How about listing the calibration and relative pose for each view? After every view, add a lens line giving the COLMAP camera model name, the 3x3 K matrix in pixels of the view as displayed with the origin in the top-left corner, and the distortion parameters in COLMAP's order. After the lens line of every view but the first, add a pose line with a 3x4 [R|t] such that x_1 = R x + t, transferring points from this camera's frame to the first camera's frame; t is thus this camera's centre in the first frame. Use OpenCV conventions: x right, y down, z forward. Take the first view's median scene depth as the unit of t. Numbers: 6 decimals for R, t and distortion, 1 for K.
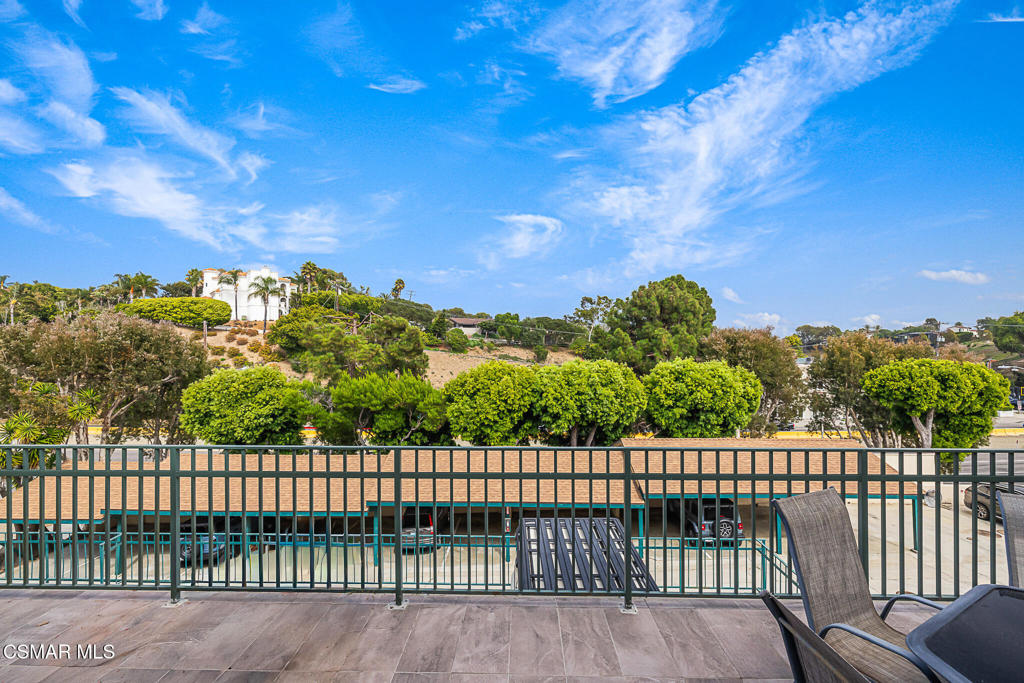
lens RADIAL K [[431.9, 0, 512.0], [0, 431.9, 341.5], [0, 0, 1]] dist [0.001055, 0.000156]
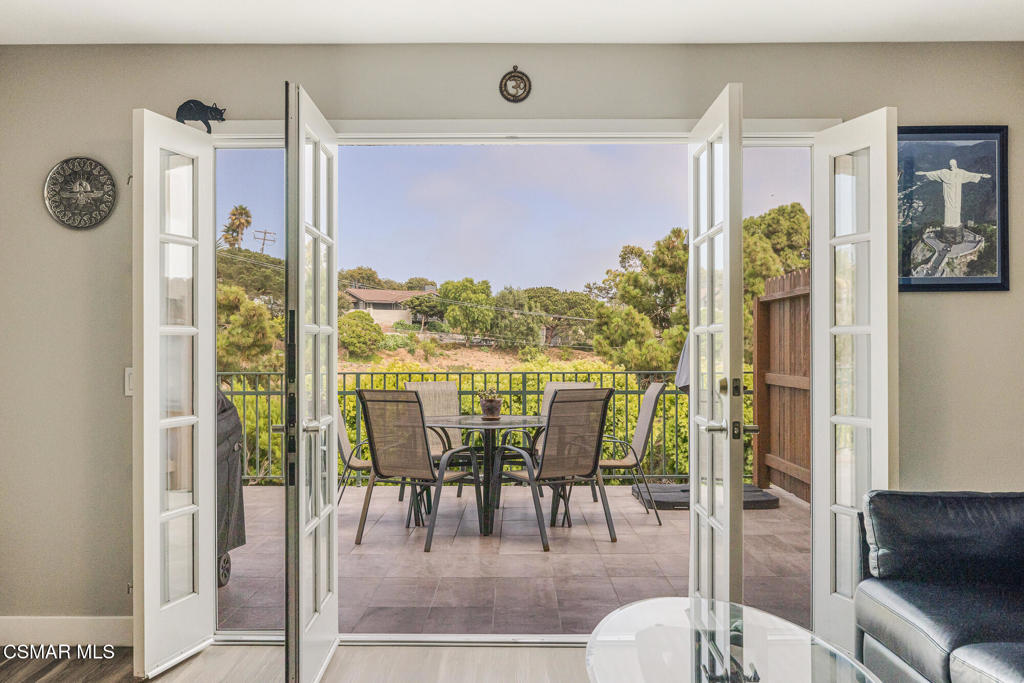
lens RADIAL K [[950.1, 0, 512.0], [0, 950.1, 341.5], [0, 0, 1]] dist [0.002891, -0.003541]
pose [[0.999783, 0.000140, 0.020831, 0.072788], [-0.000125, 1.000000, -0.000726, 0.015454], [-0.020831, 0.000723, 0.999783, -0.213650]]
